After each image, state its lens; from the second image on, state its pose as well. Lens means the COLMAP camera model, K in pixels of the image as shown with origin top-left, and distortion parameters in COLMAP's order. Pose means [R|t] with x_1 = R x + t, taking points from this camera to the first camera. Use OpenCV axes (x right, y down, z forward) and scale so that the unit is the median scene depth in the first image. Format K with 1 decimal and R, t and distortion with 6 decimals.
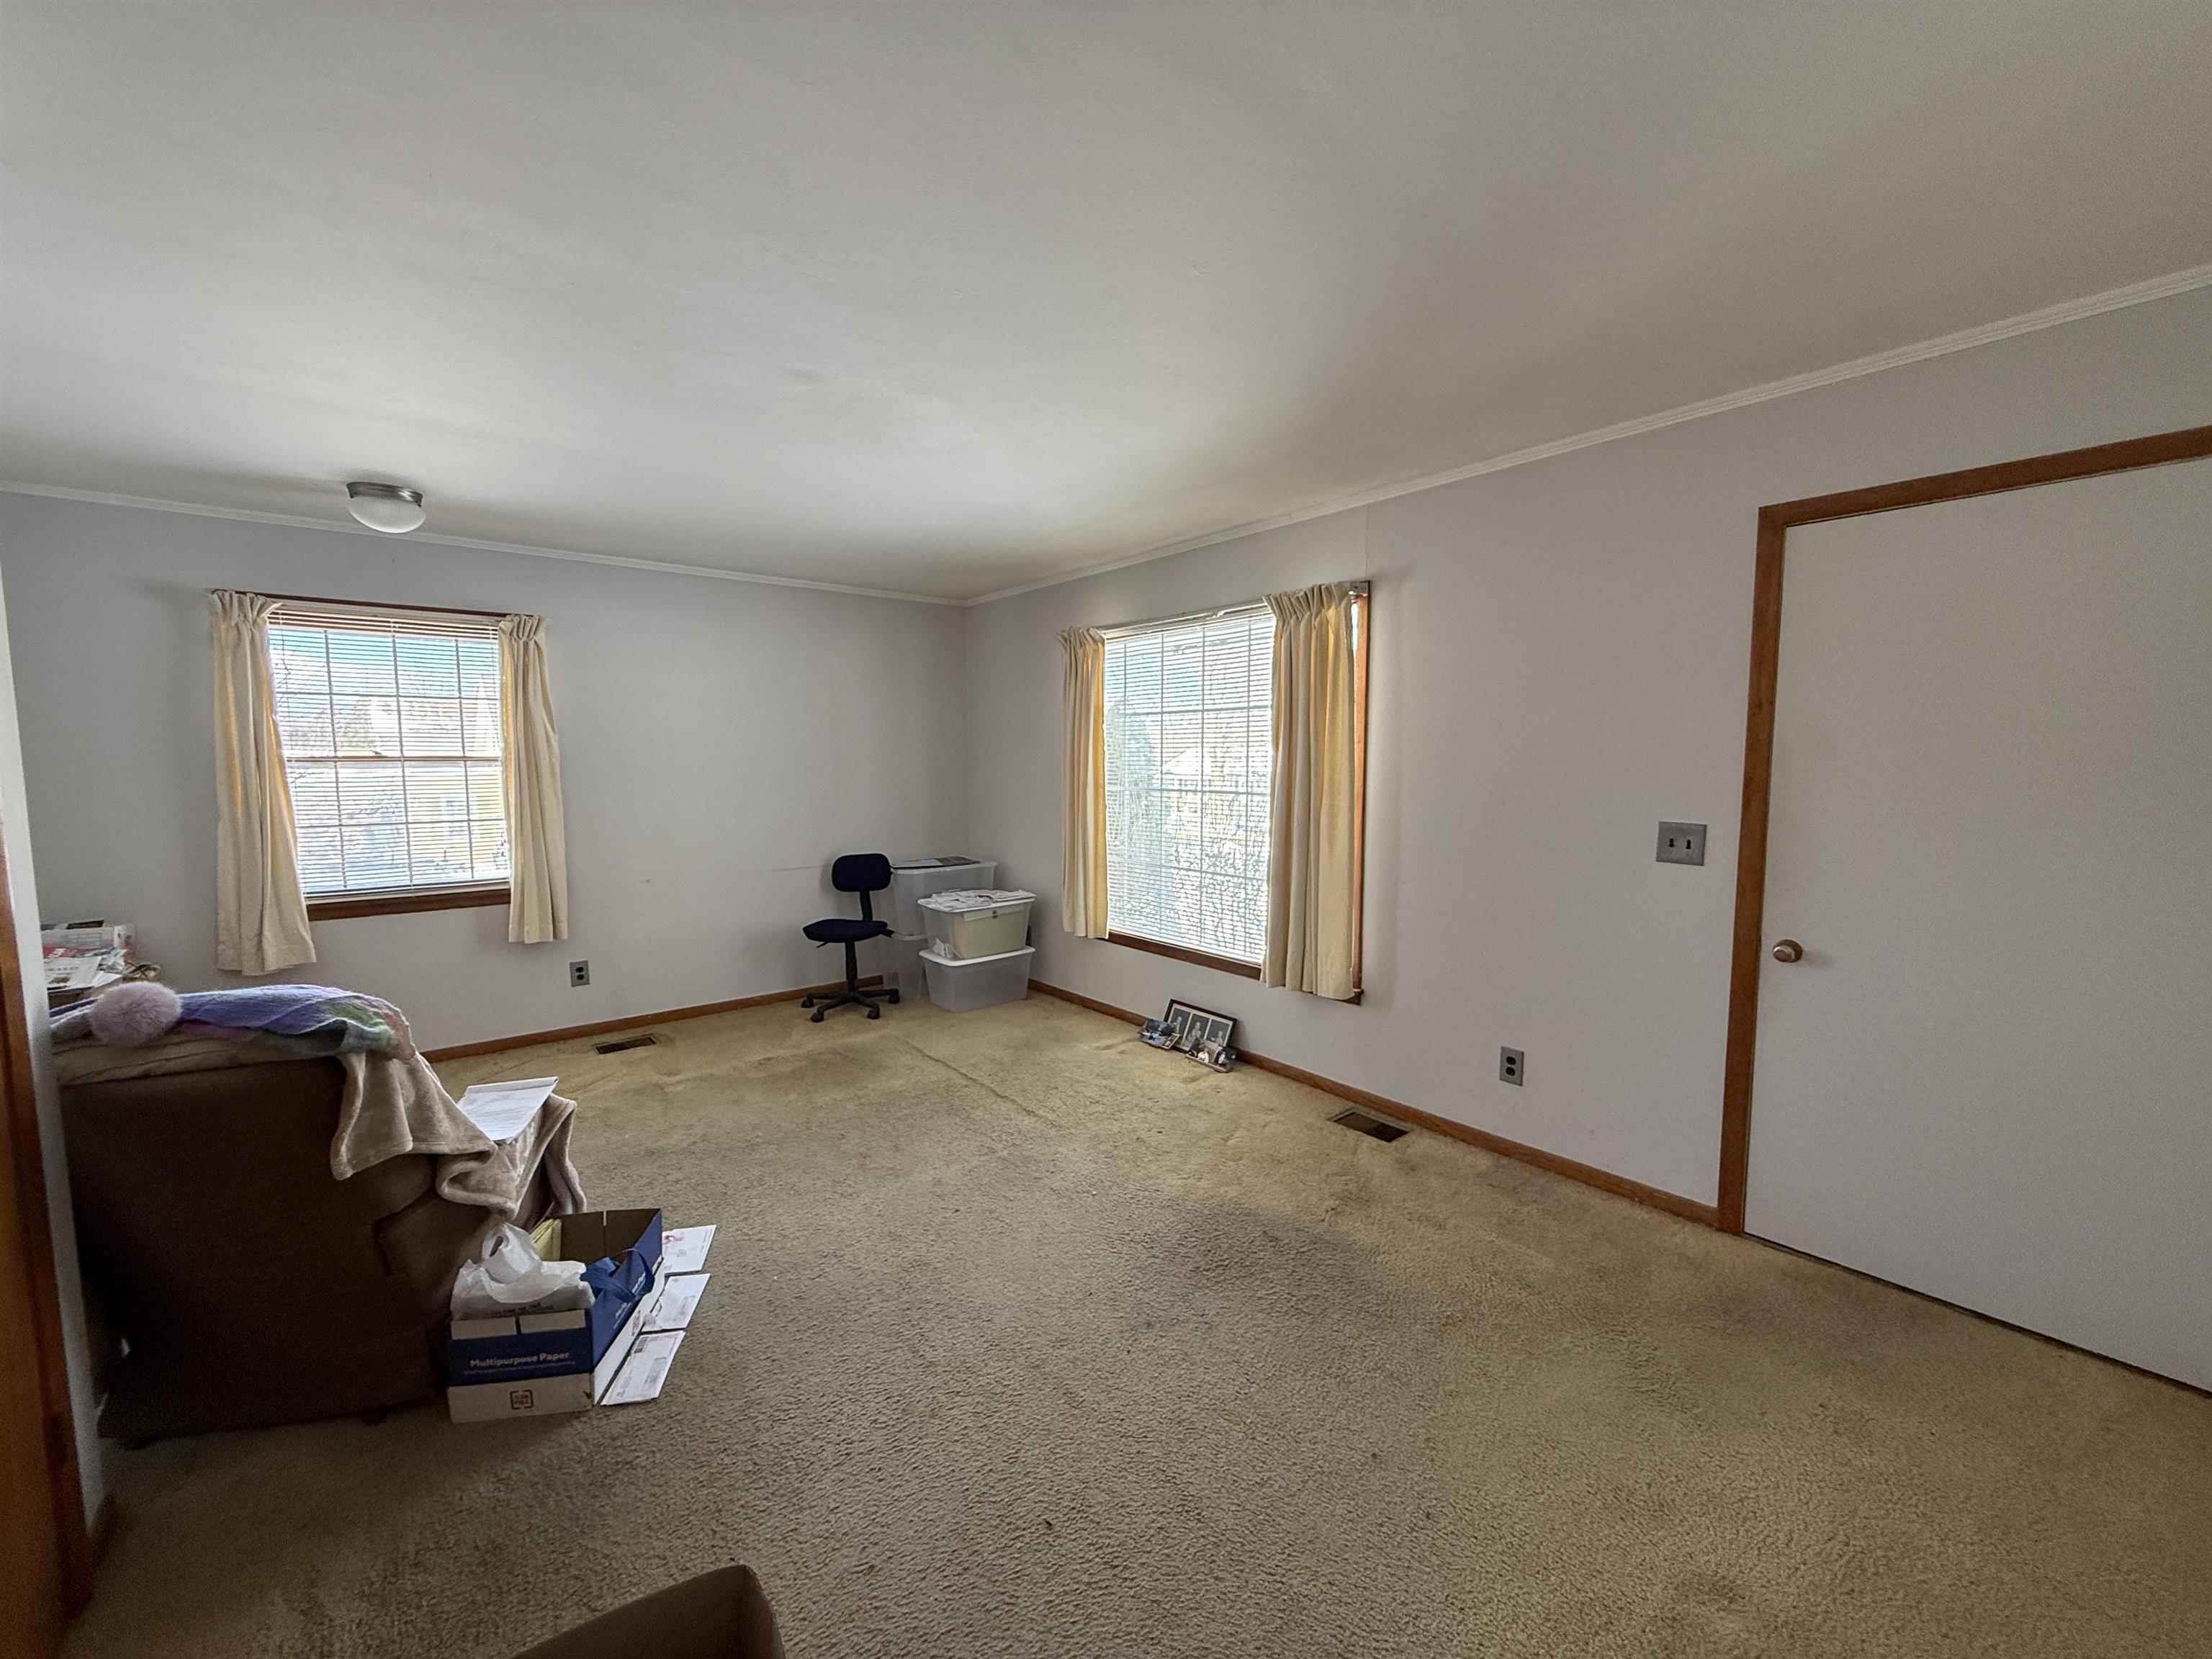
lens RADIAL K [[885.2, 0, 1094.7], [0, 885.2, 829.3], [0, 0, 1]] dist [-0.000592, -0.000013]
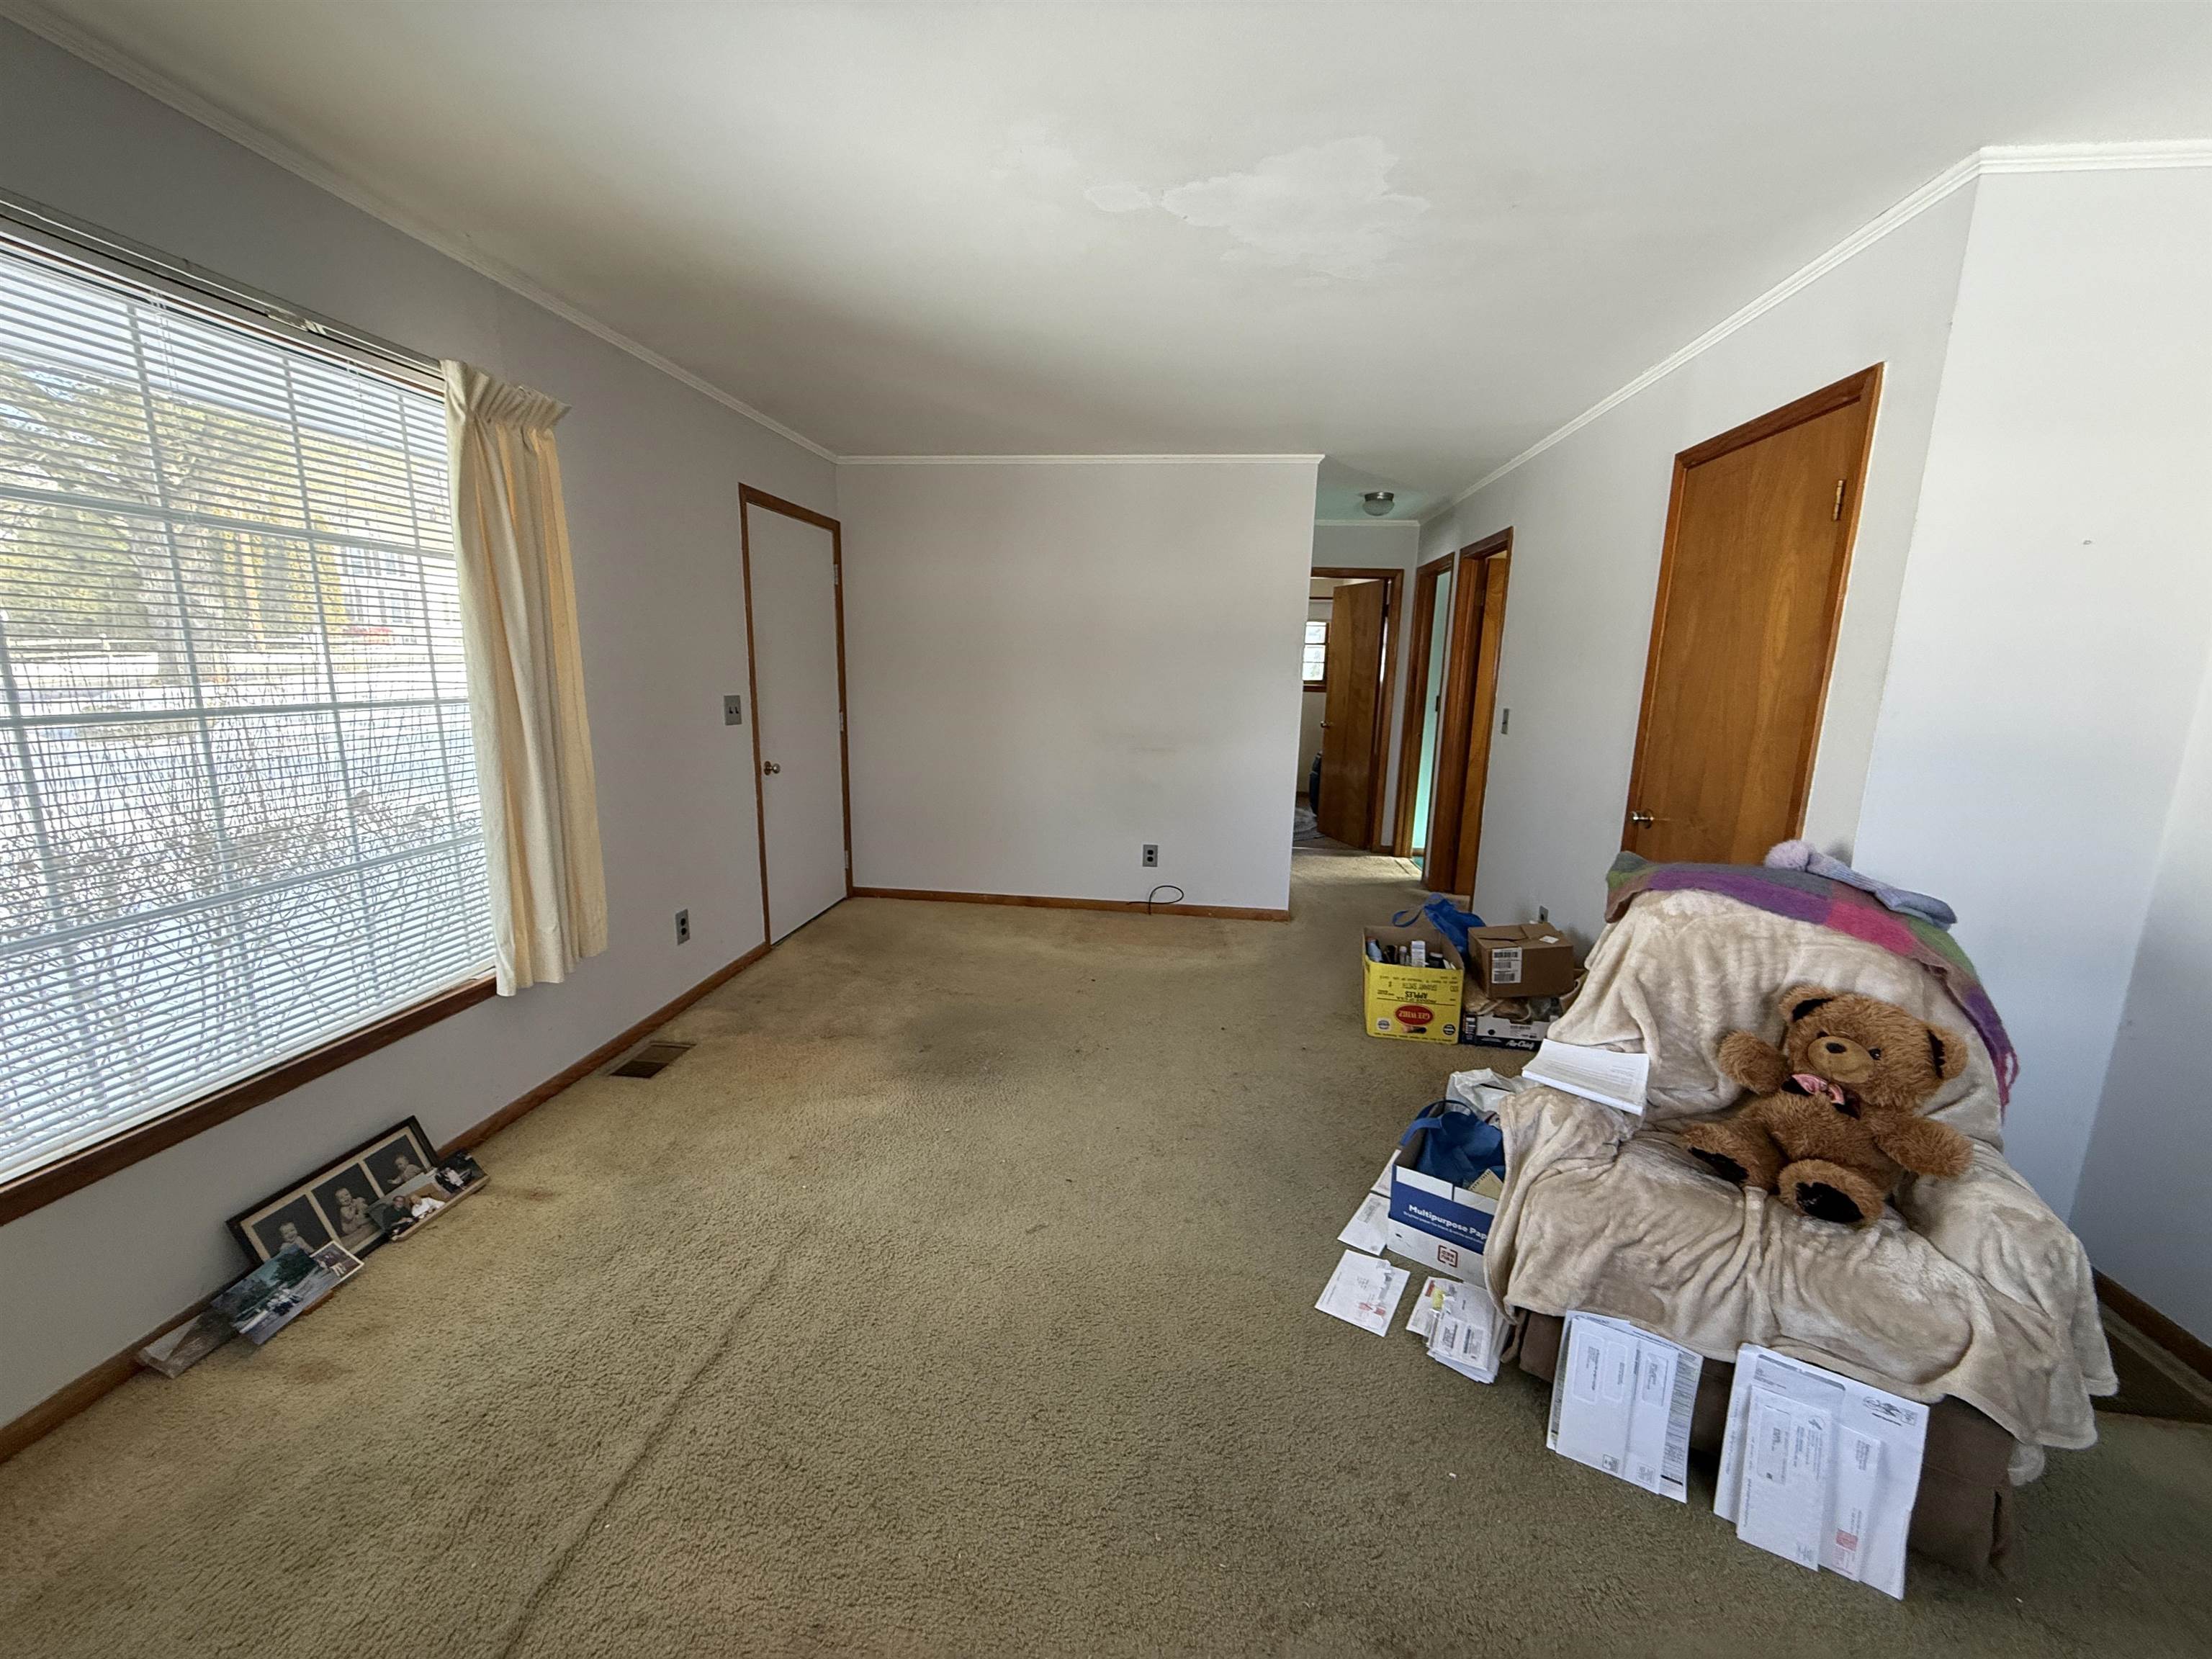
lens RADIAL K [[885.2, 0, 1102.7], [0, 885.2, 829.4], [0, 0, 1]] dist [-0.000592, -0.000013]
pose [[-0.699176, -0.151150, 0.698789, -0.518975], [0.037932, 0.968178, 0.247373, -0.085447], [-0.713942, 0.199464, -0.671193, 1.046820]]
